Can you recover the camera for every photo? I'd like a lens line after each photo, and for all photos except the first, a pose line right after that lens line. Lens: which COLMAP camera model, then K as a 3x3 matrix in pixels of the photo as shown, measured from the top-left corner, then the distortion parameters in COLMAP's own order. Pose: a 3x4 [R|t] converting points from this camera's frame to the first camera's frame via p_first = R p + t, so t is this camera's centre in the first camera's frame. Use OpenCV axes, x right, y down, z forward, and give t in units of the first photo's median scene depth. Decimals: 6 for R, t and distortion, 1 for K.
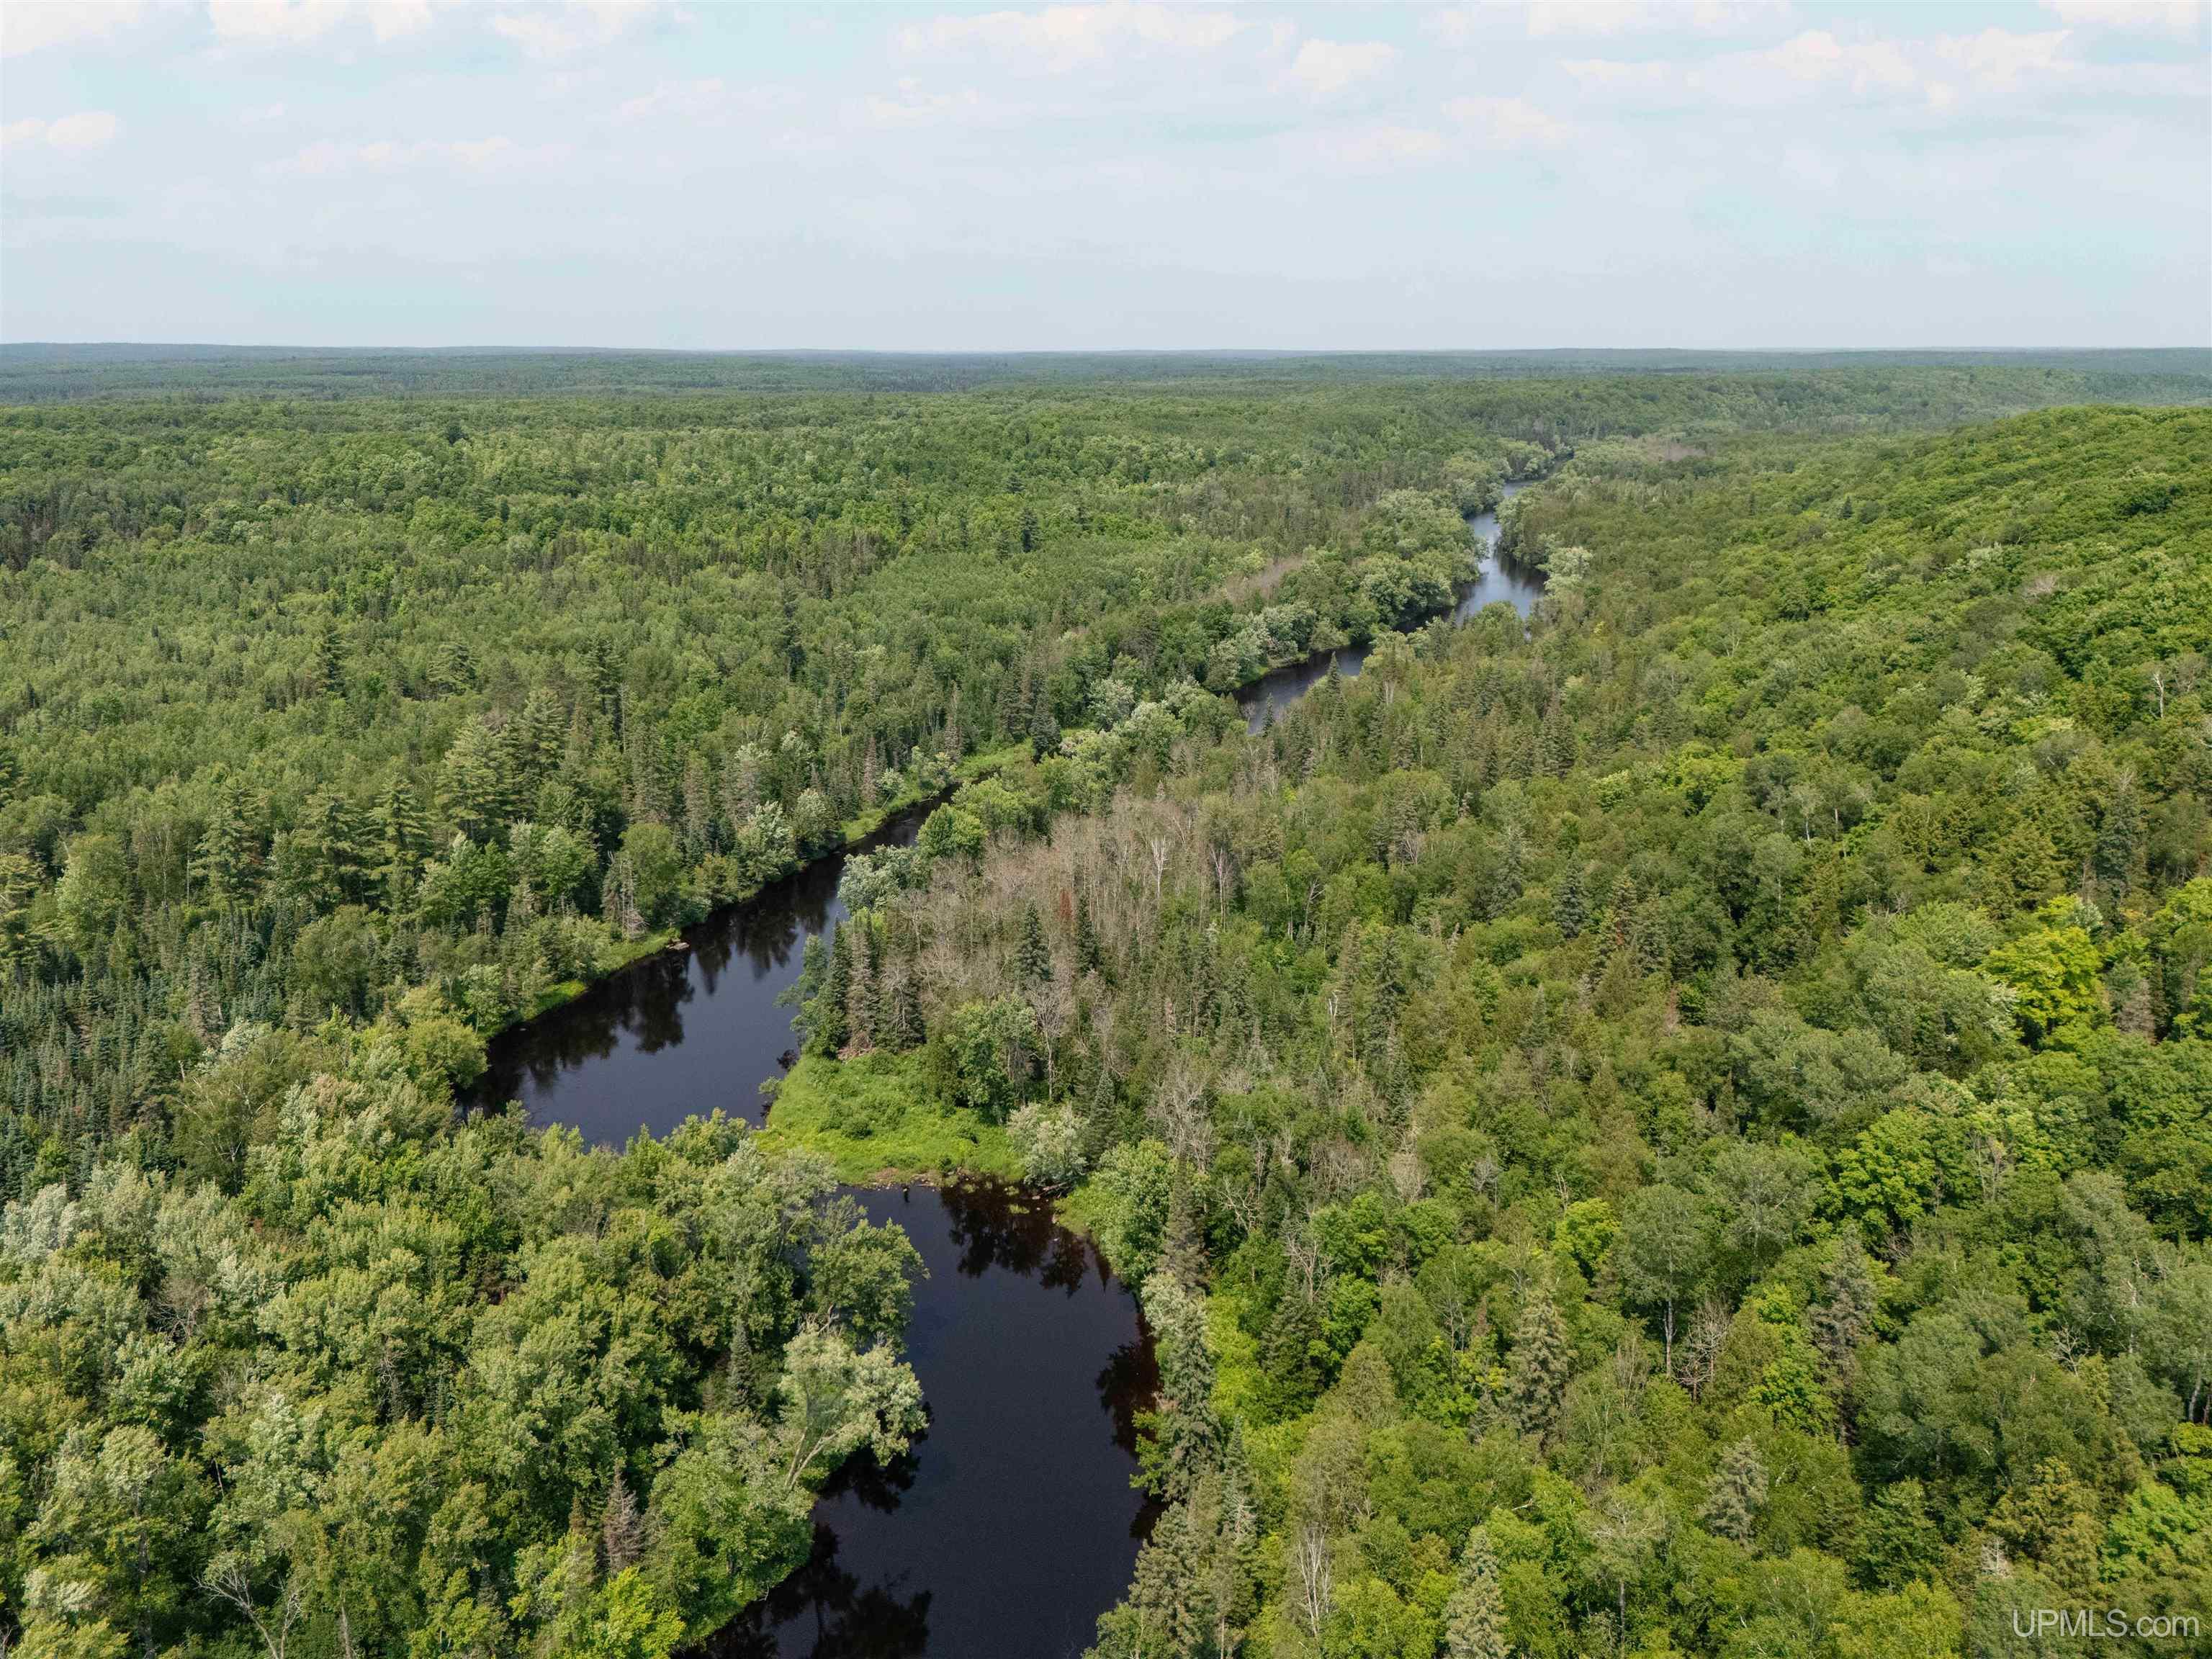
lens RADIAL K [[1533.4, 0, 1105.2], [0, 1533.4, 830.4], [0, 0, 1]] dist [0.010524, 0.001383]
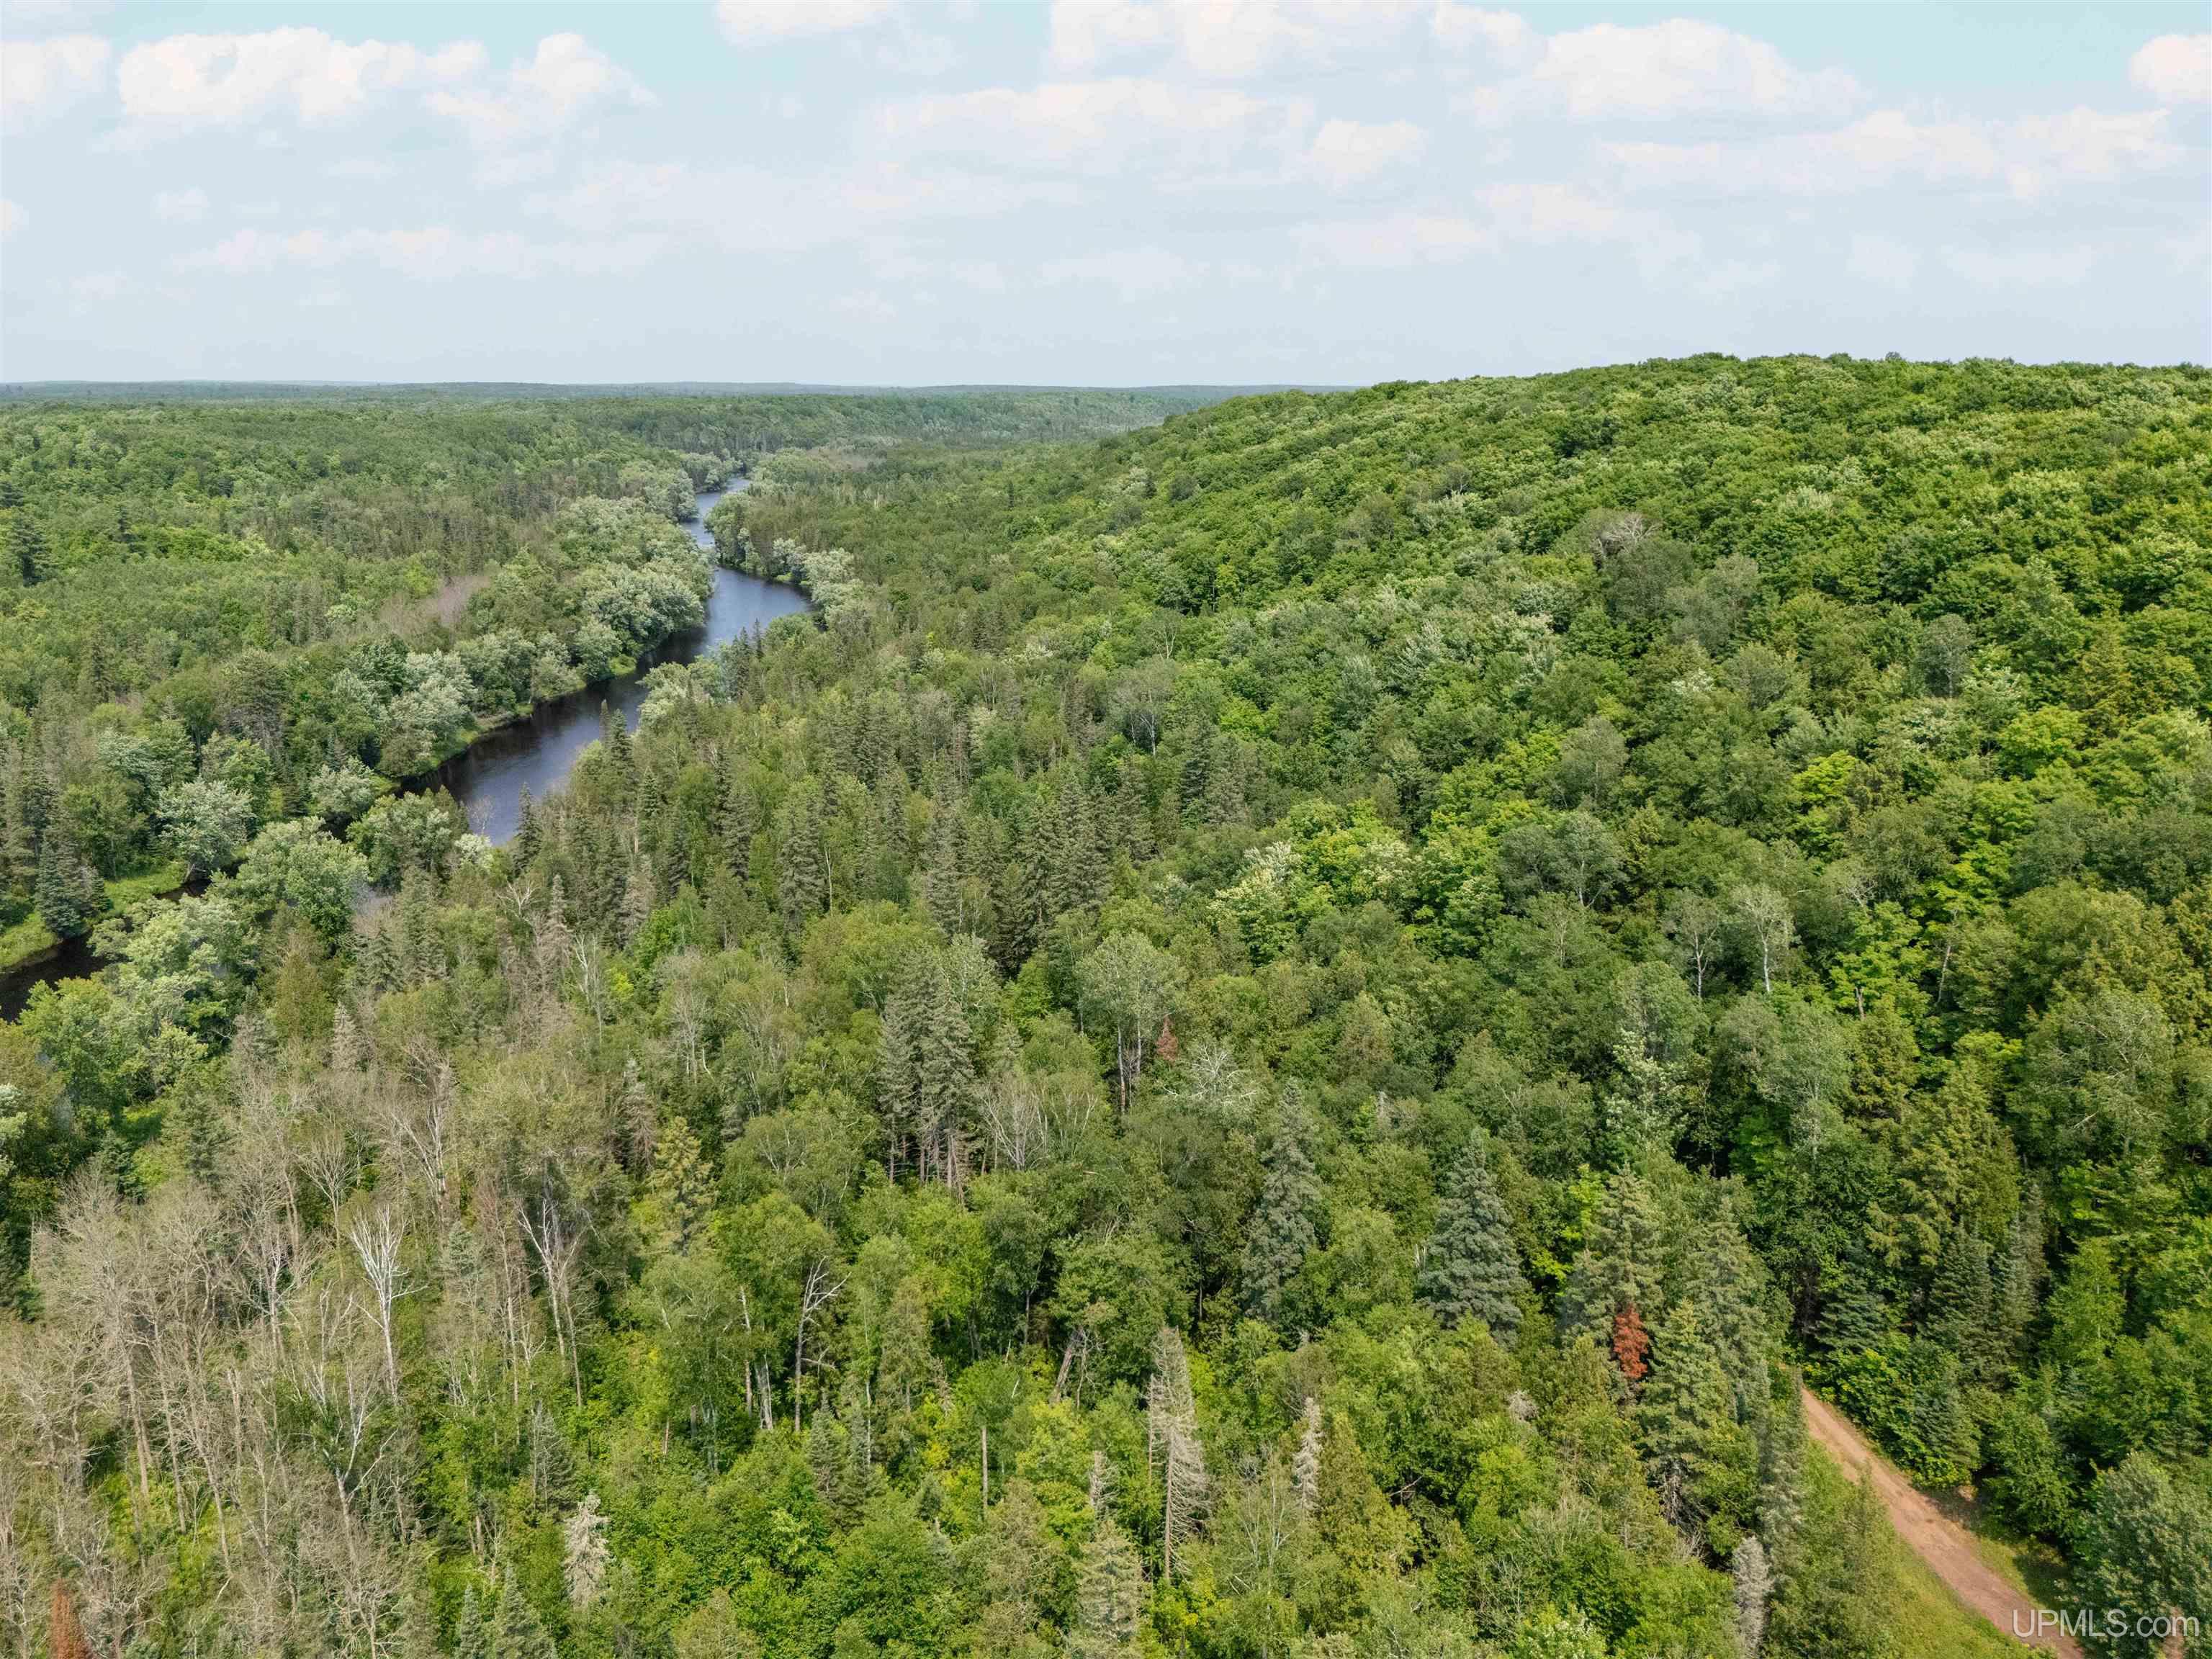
lens RADIAL K [[1533.4, 0, 1109.1], [0, 1533.4, 830.8], [0, 0, 1]] dist [0.010524, 0.001383]
pose [[0.860074, -0.127441, 0.493996, 0.007100], [0.136532, 0.990475, 0.017812, -0.035287], [-0.491561, 0.052127, 0.869282, 0.269589]]
